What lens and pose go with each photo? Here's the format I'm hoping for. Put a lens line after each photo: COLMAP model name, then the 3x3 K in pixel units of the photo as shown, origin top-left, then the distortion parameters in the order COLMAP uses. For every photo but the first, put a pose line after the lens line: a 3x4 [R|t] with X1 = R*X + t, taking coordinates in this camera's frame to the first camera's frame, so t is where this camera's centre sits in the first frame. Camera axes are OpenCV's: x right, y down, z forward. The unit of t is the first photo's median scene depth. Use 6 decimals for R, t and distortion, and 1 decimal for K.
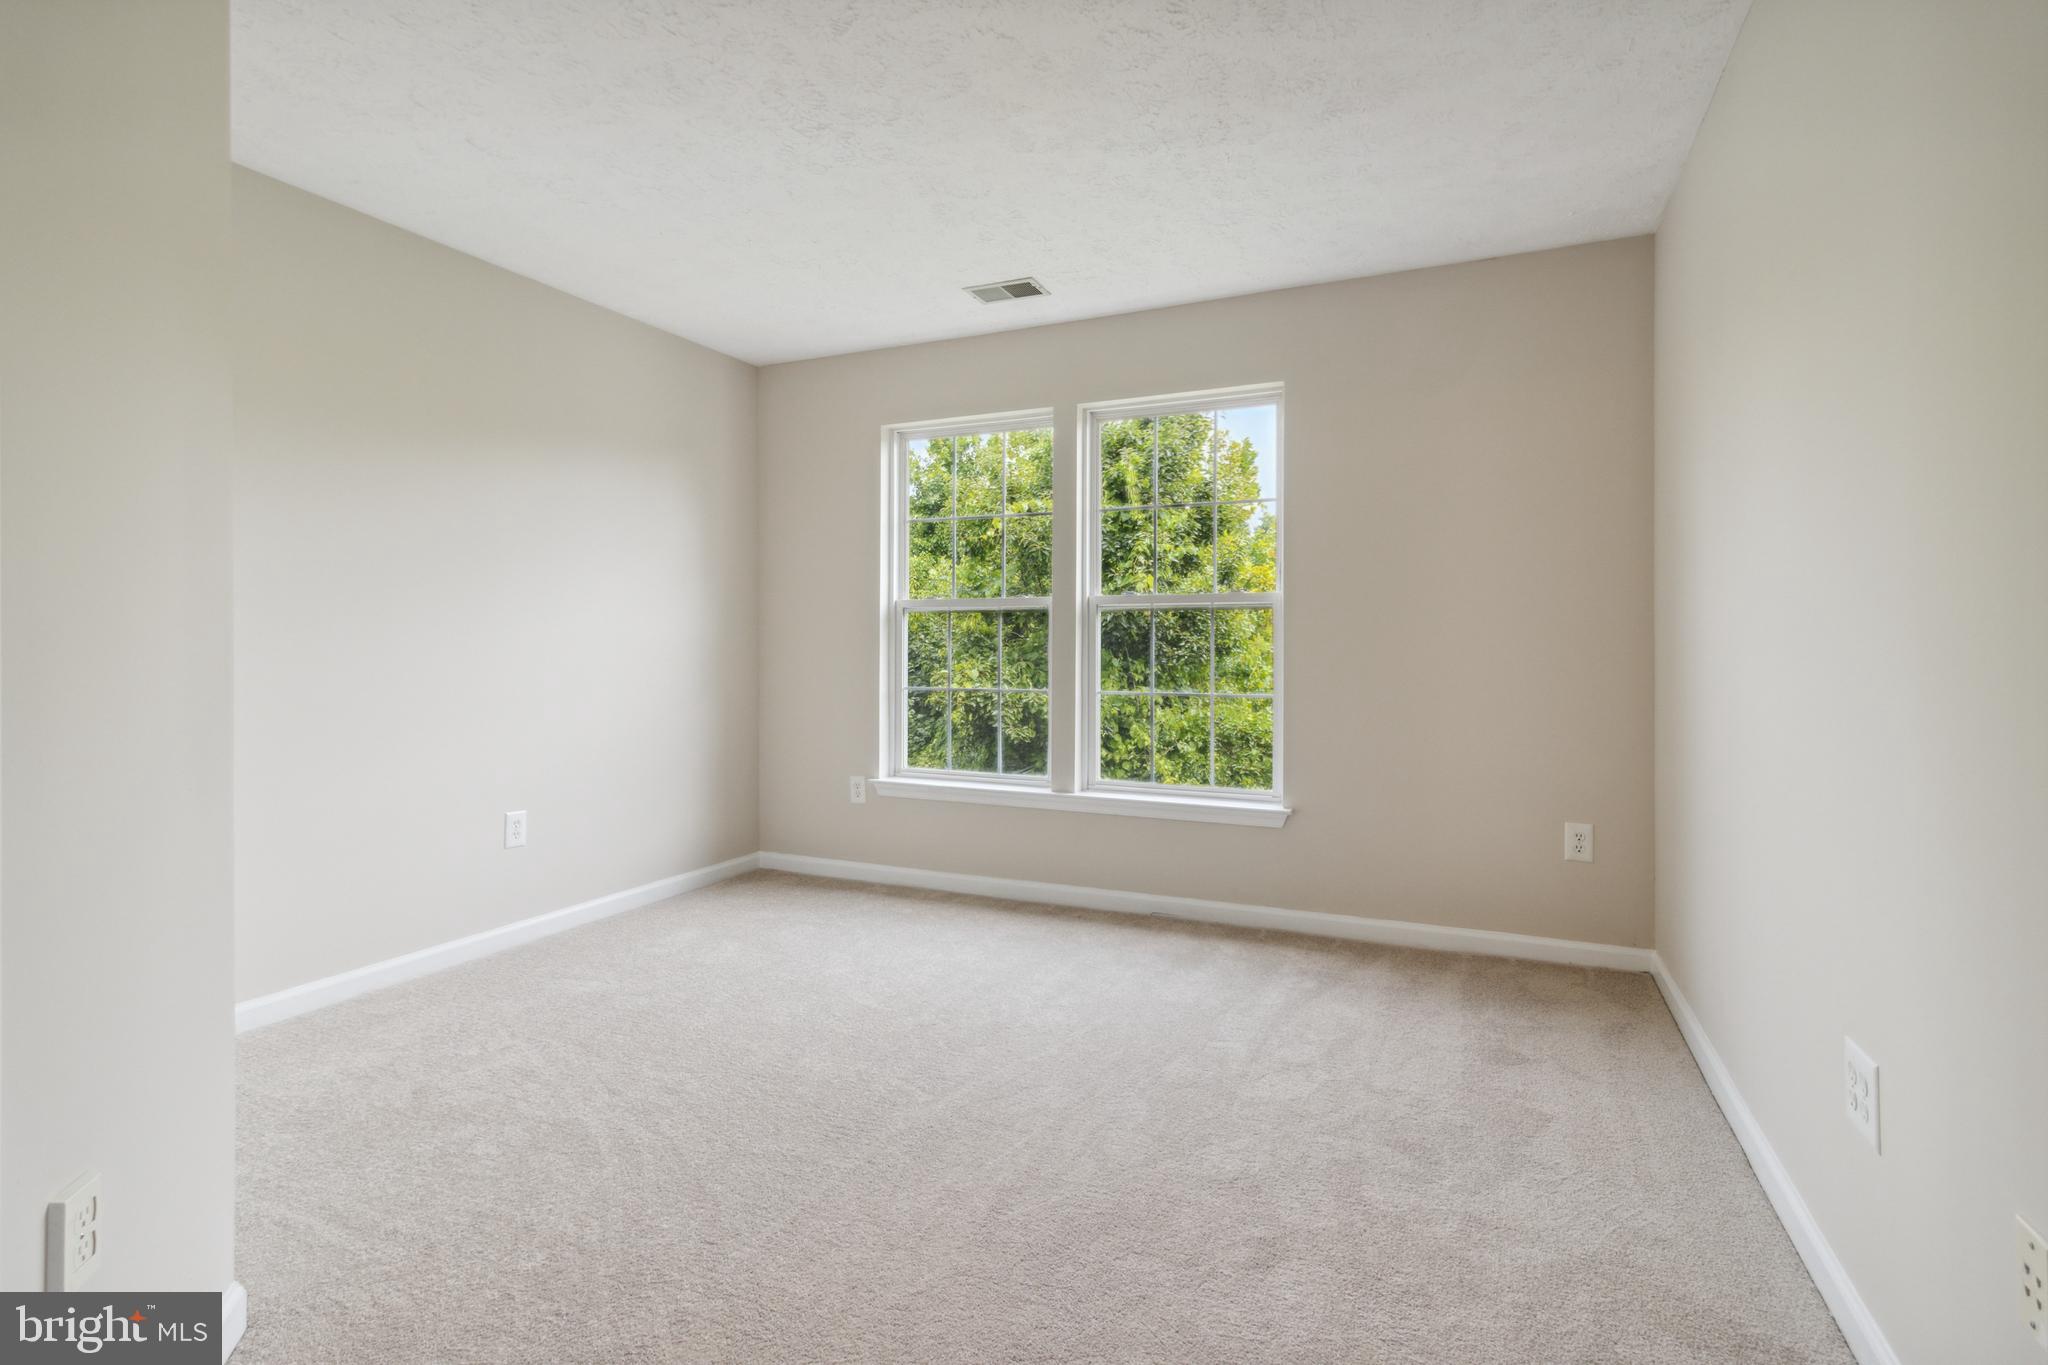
lens RADIAL K [[965.0, 0, 1020.5], [0, 965.0, 658.8], [0, 0, 1]] dist [0.000057, 0.000453]
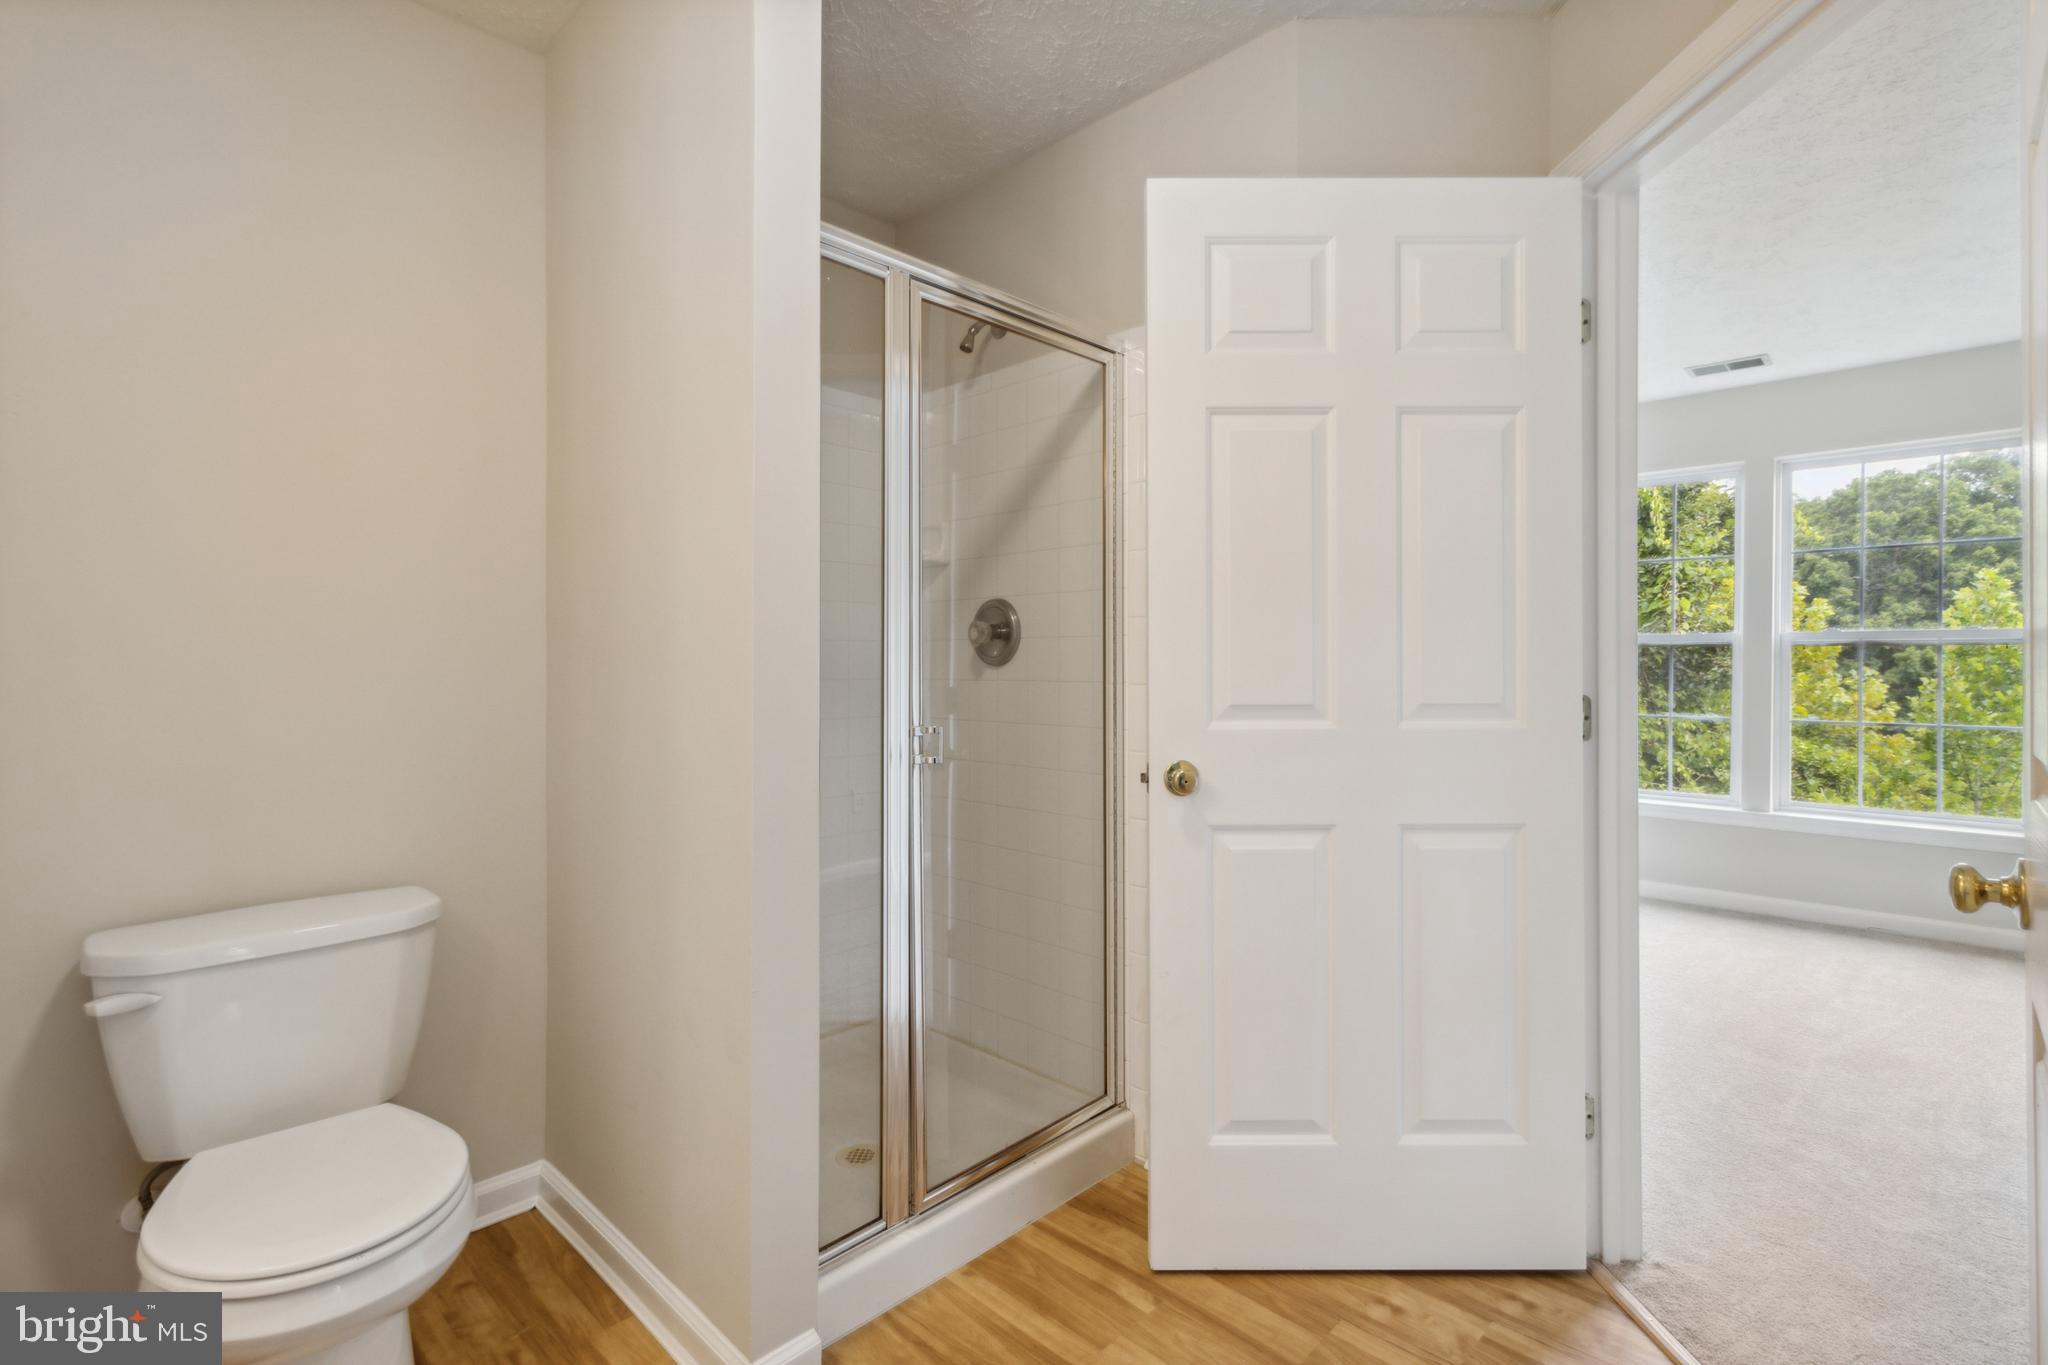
lens RADIAL K [[960.1, 0, 1028.3], [0, 960.1, 660.1], [0, 0, 1]] dist [0.003865, 0.000690]
pose [[0.949675, -0.007262, -0.313152, -0.193791], [0.001229, 0.999810, -0.019458, -0.006057], [0.313233, 0.018094, 0.949504, -0.143671]]
